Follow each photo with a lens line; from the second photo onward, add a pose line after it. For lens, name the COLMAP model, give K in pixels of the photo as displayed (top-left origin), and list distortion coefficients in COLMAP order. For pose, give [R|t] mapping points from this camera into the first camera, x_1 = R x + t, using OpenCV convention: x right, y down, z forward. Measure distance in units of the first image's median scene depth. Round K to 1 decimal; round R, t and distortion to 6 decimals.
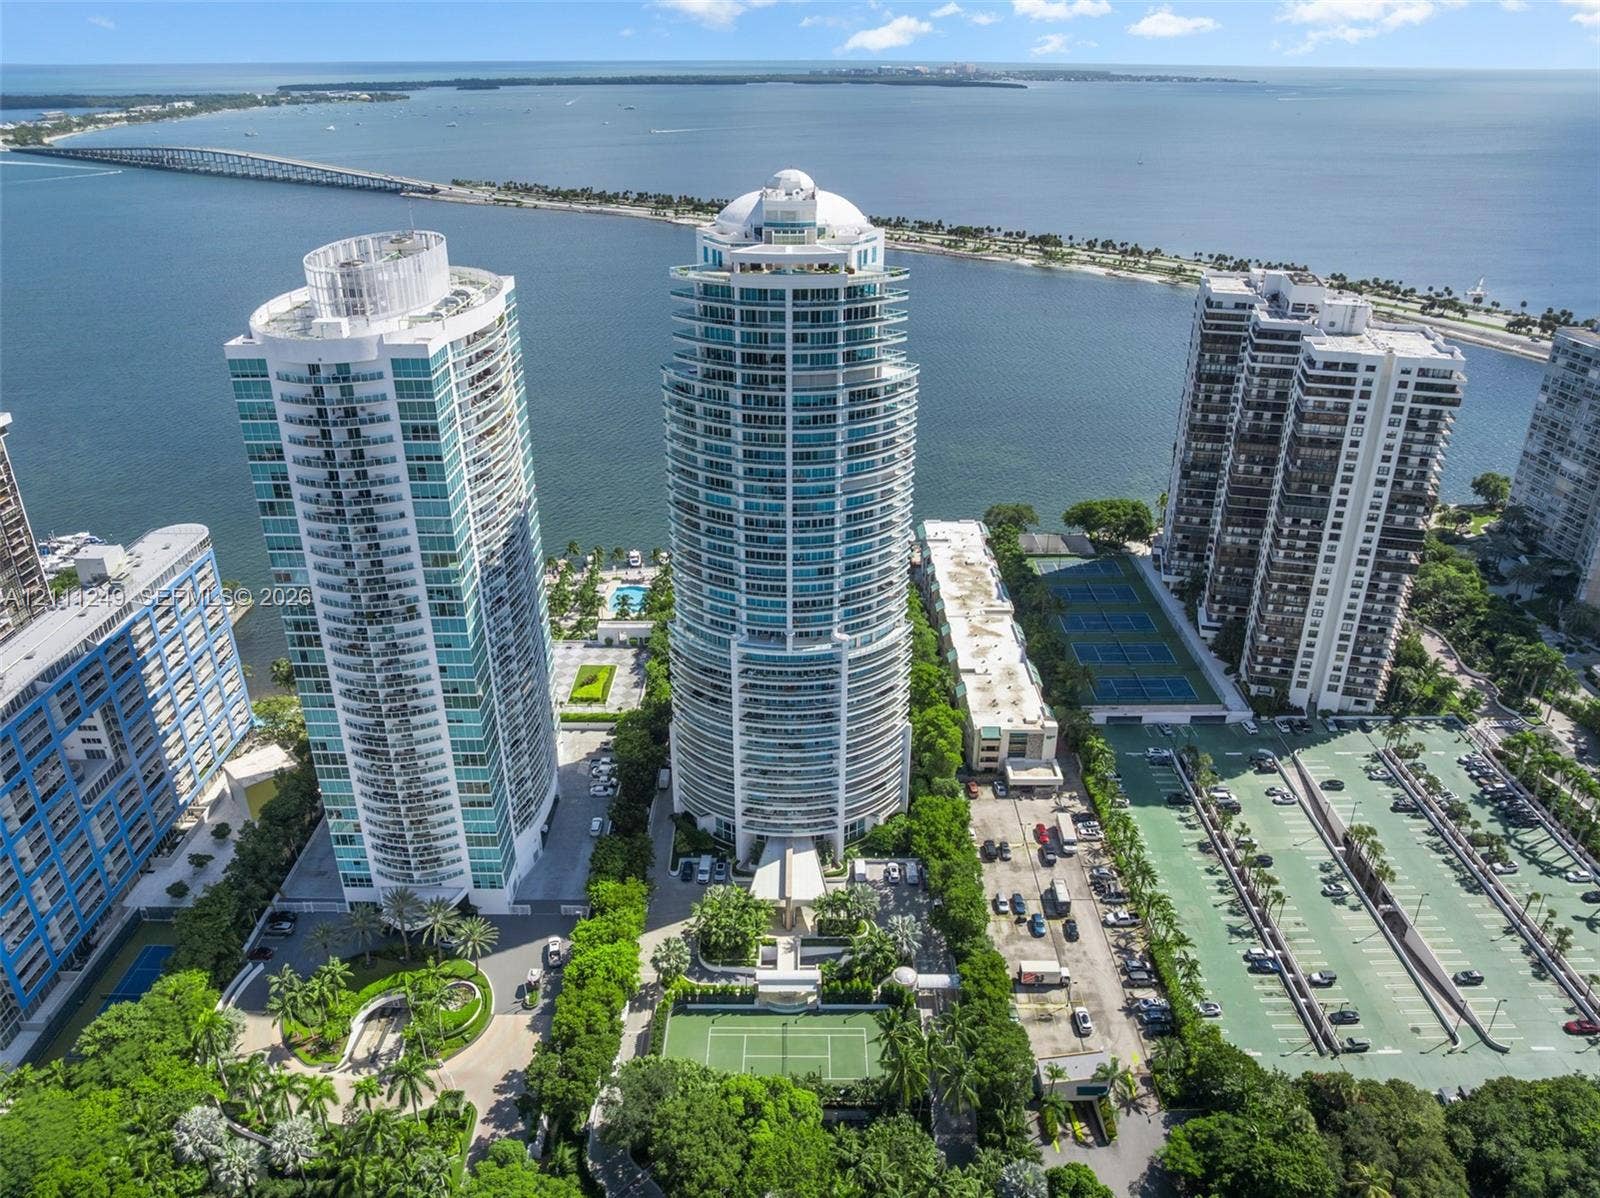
lens RADIAL K [[1122.8, 0, 800.0], [0, 1122.8, 599.0], [0, 0, 1]] dist [-0.040009, -0.000200]
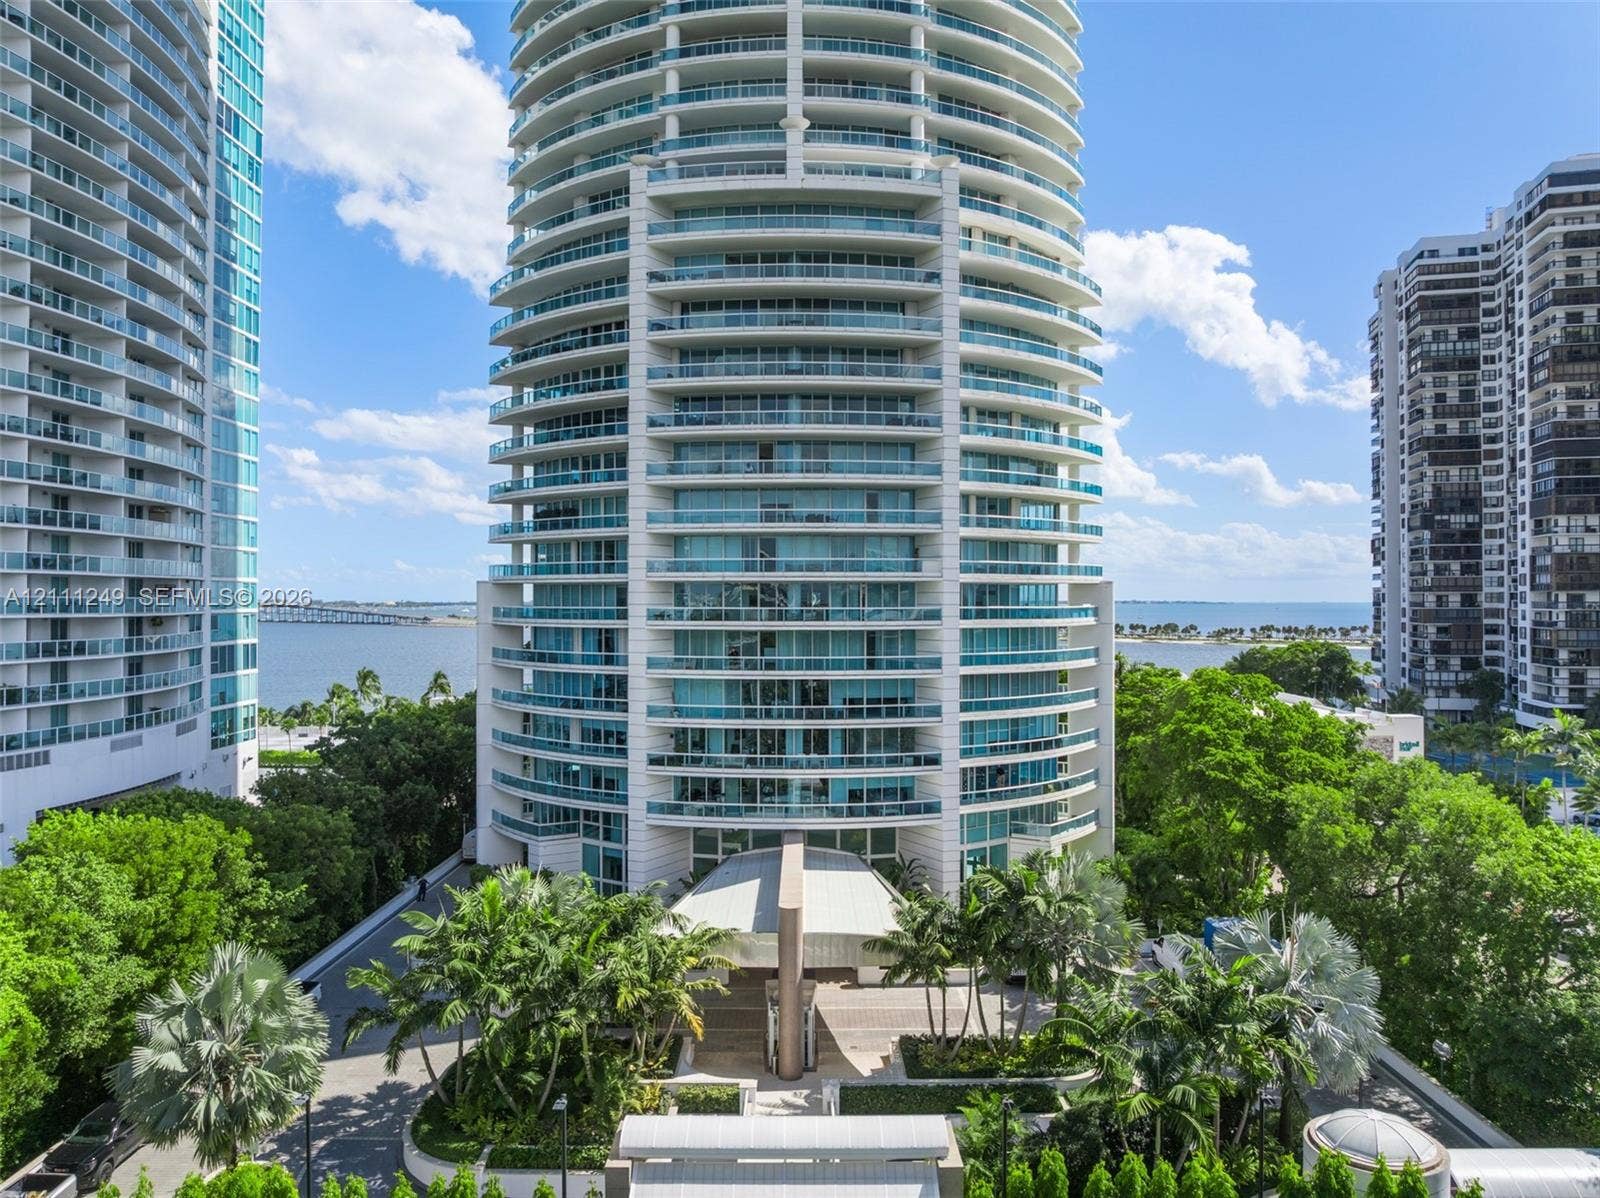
lens RADIAL K [[1122.8, 0, 800.0], [0, 1122.8, 599.0], [0, 0, 1]] dist [-0.040009, -0.000200]
pose [[0.999990, -0.004125, -0.001578, -0.006645], [0.003010, 0.898108, -0.439764, 0.293414], [0.003231, 0.439755, 0.898112, 0.676947]]
